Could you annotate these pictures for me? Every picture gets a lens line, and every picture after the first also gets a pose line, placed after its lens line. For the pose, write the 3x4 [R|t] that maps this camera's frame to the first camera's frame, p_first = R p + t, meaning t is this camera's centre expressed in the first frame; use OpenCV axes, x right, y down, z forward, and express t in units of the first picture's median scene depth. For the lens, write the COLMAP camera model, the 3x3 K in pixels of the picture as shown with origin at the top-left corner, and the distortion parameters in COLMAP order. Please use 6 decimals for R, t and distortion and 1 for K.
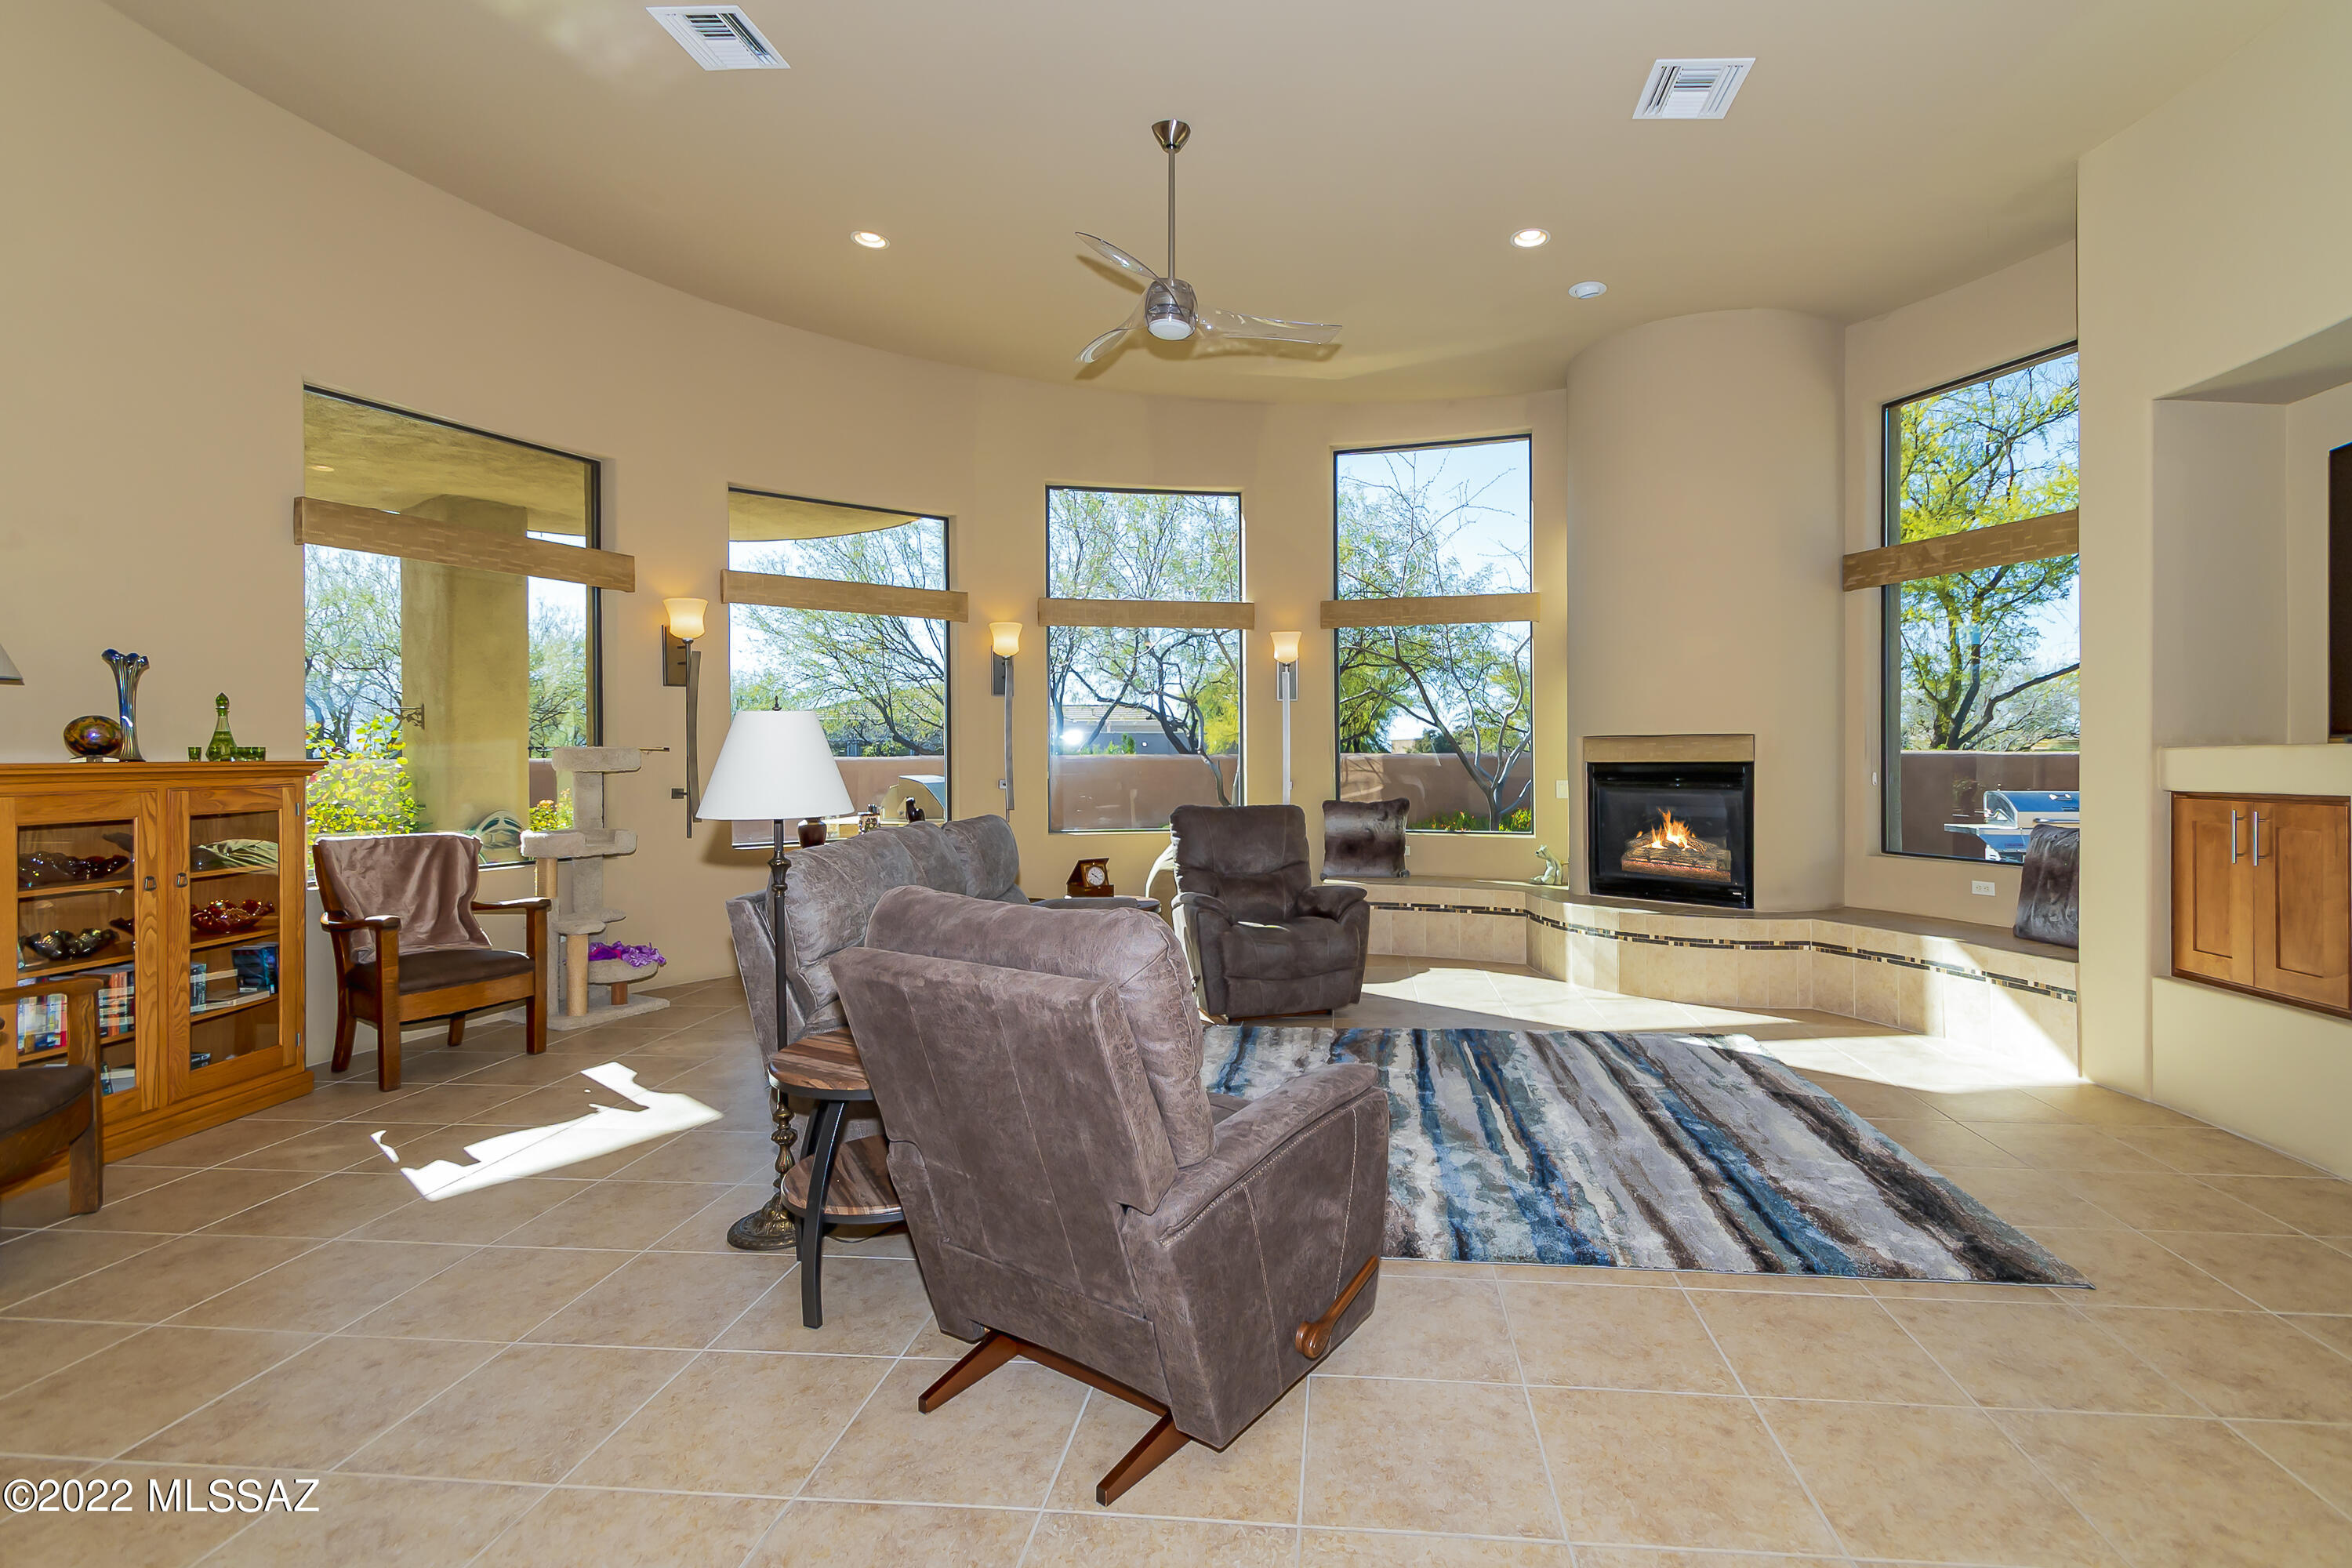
lens RADIAL K [[1090.8, 0, 1269.2], [0, 1090.8, 754.2], [0, 0, 1]] dist [0.002511, 0.000166]
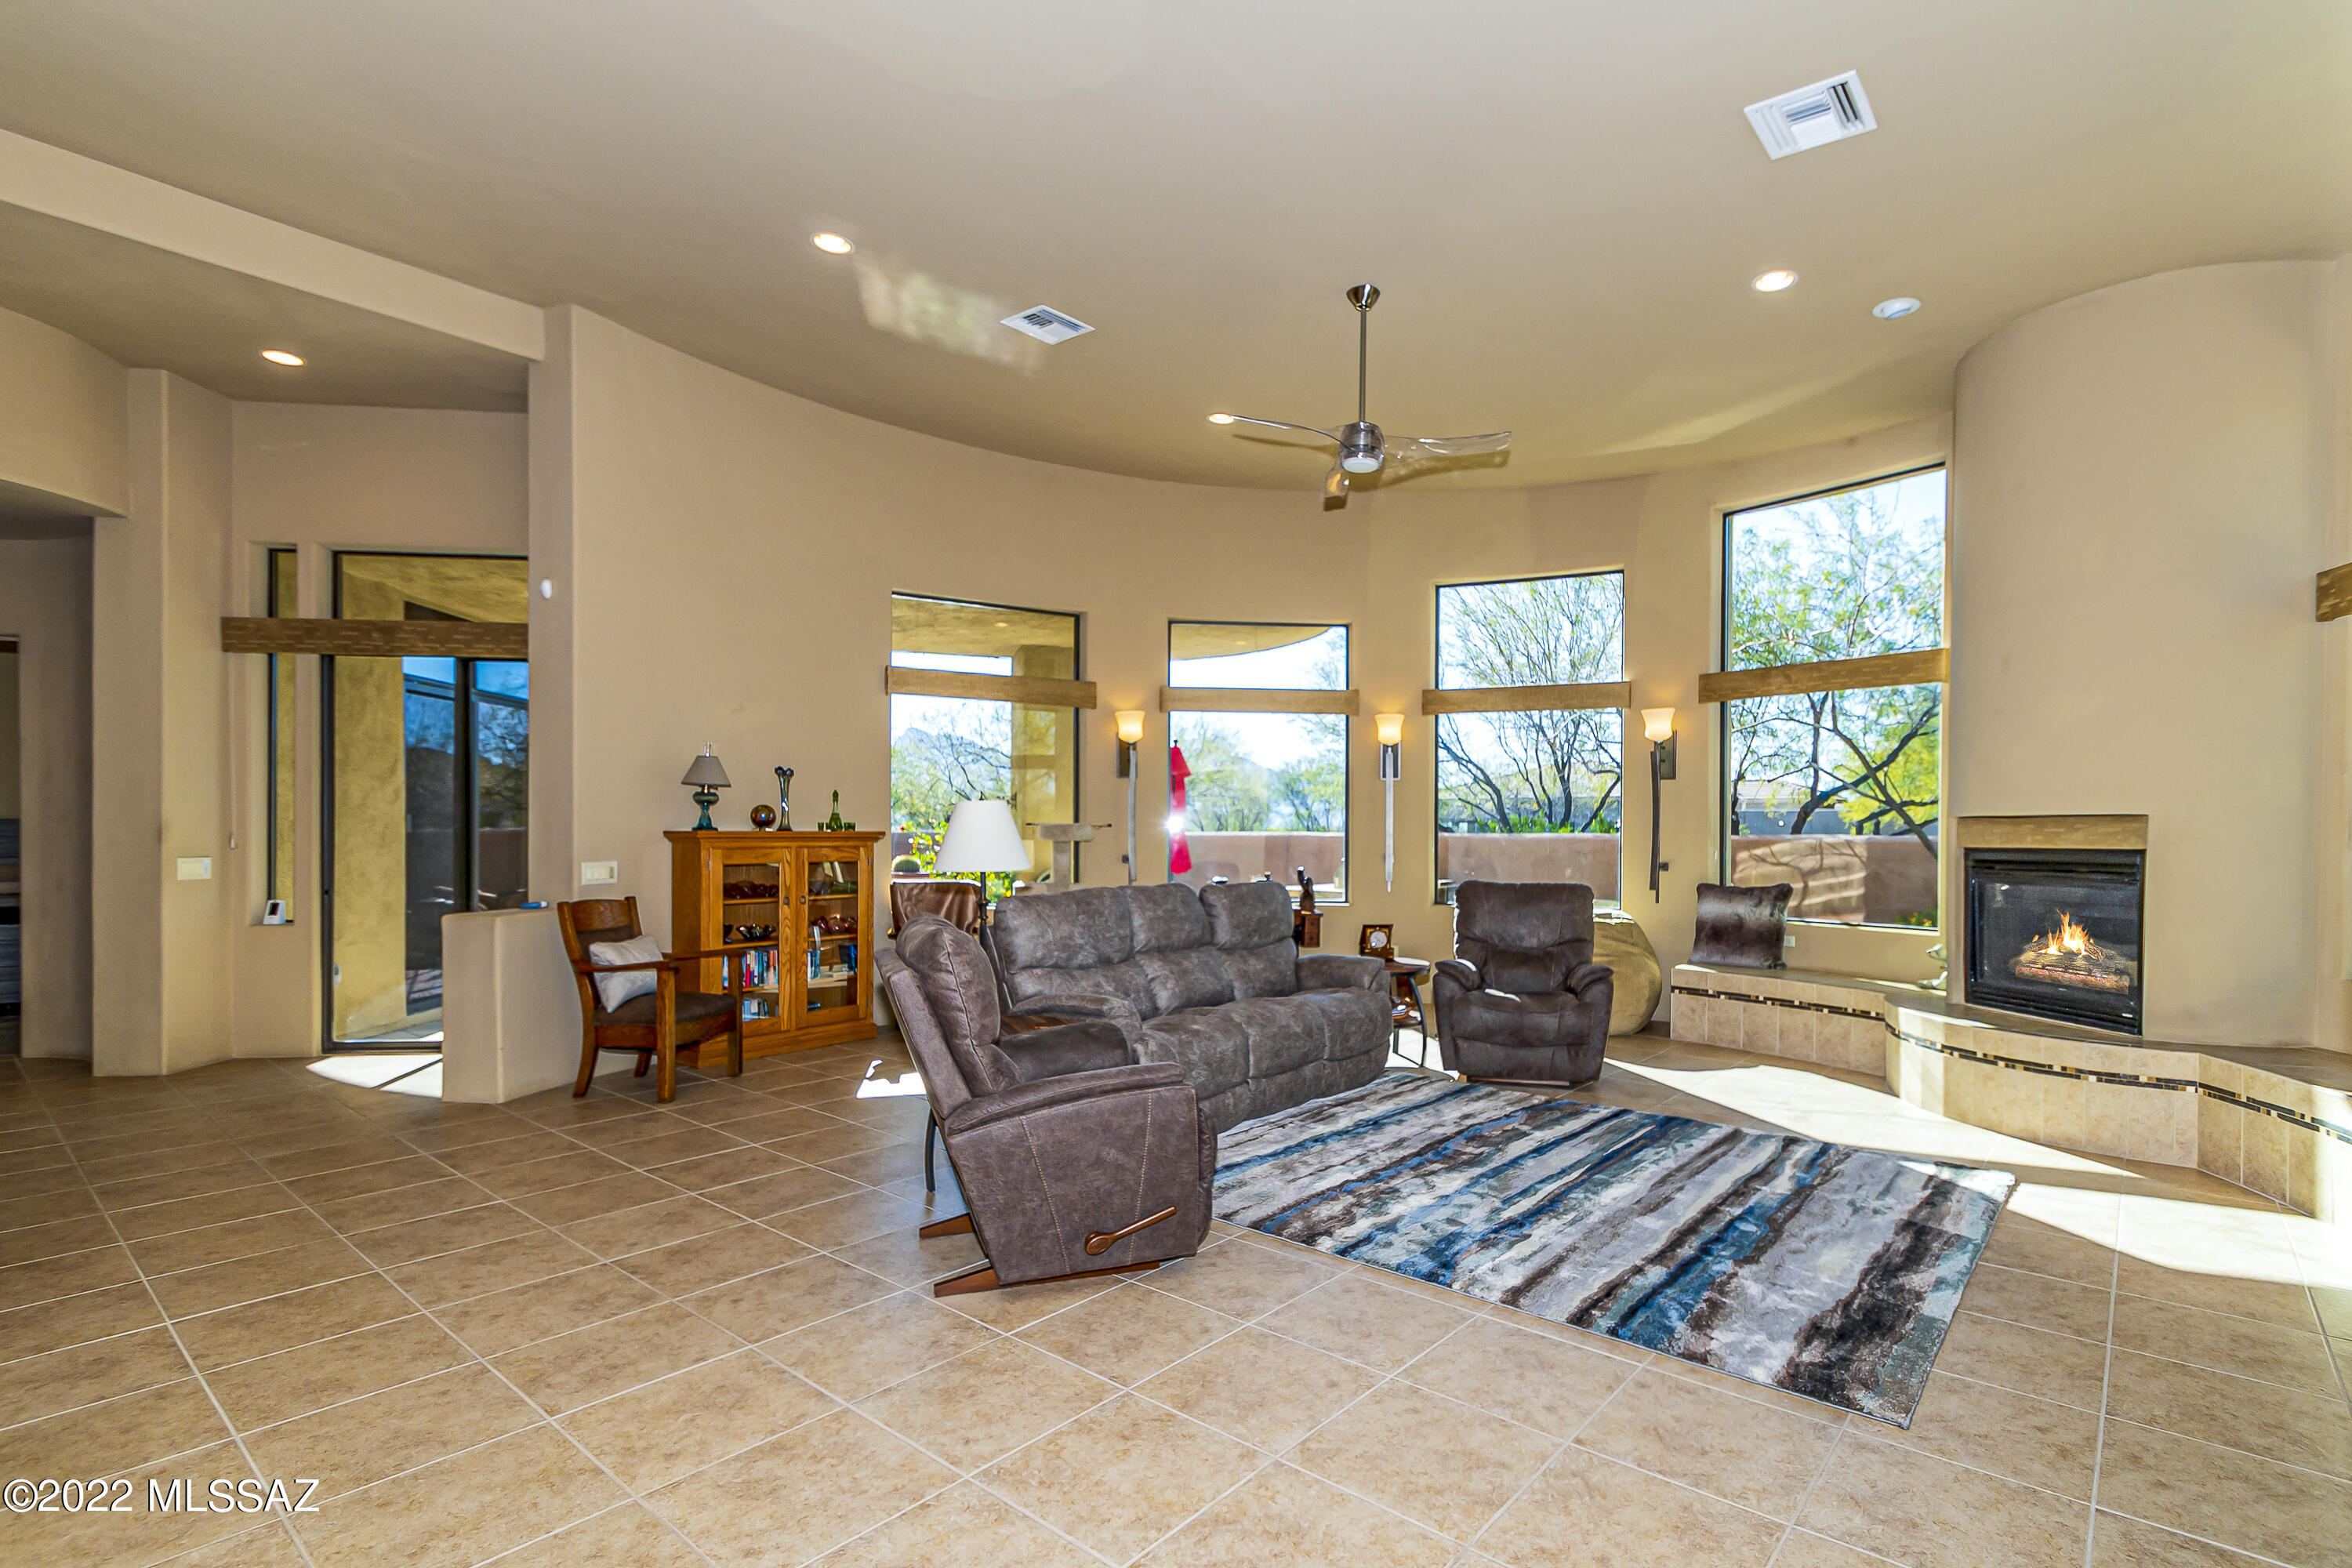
lens RADIAL K [[1110.6, 0, 1254.5], [0, 1110.6, 832.4], [0, 0, 1]] dist [0.004422, -0.000333]
pose [[0.828739, 0.009649, -0.559552, 0.483101], [-0.009516, 0.999950, 0.003150, -0.002654], [0.559555, 0.002714, 0.828789, -0.041614]]
